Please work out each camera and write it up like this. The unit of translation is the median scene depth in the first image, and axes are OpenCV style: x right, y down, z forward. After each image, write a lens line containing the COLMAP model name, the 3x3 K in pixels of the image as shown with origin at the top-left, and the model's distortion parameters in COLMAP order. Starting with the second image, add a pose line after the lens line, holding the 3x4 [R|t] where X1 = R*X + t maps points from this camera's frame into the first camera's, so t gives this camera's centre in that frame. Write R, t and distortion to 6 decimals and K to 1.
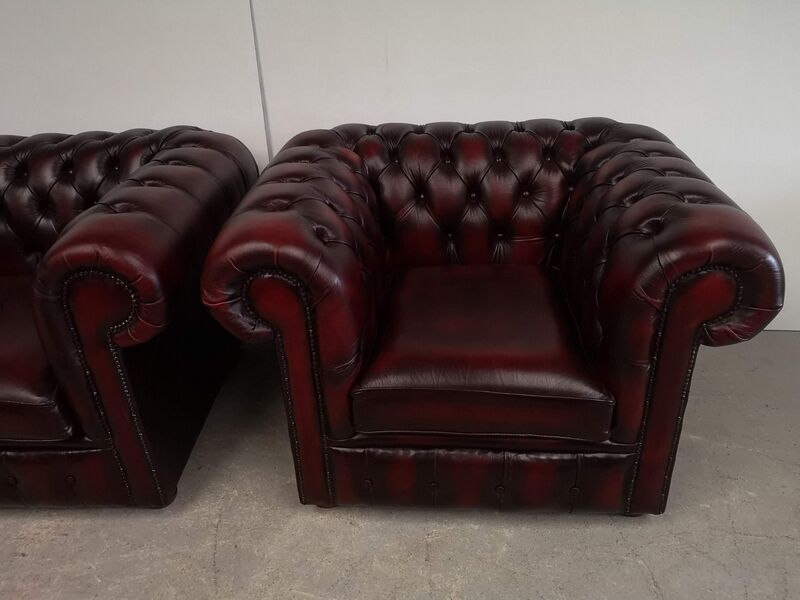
lens RADIAL K [[618.9, 0, 401.0], [0, 618.9, 303.4], [0, 0, 1]] dist [0.007694, -0.027798]
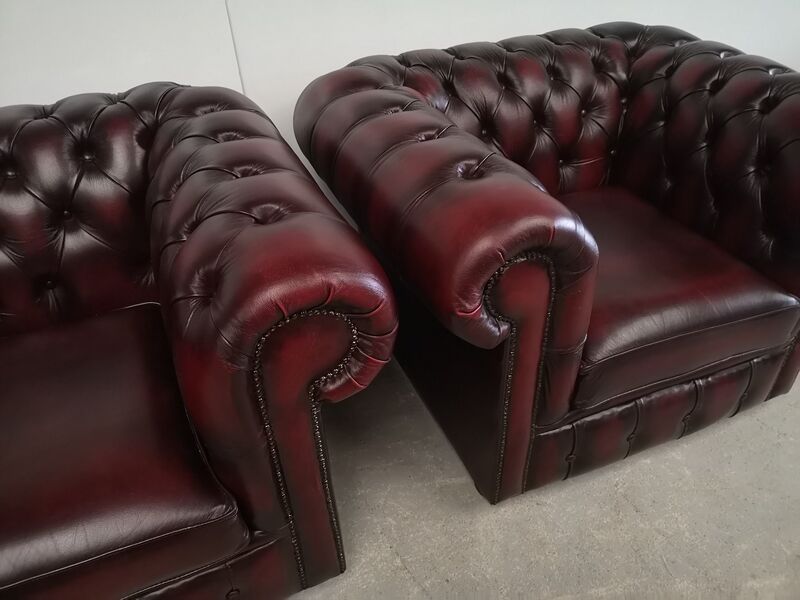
lens RADIAL K [[618.9, 0, 405.8], [0, 618.9, 295.4], [0, 0, 1]] dist [0.007694, -0.027798]
pose [[0.894520, -0.246648, 0.372826, -0.531161], [0.202358, 0.967084, 0.154269, -0.125112], [-0.398605, -0.062552, 0.914987, 0.270370]]
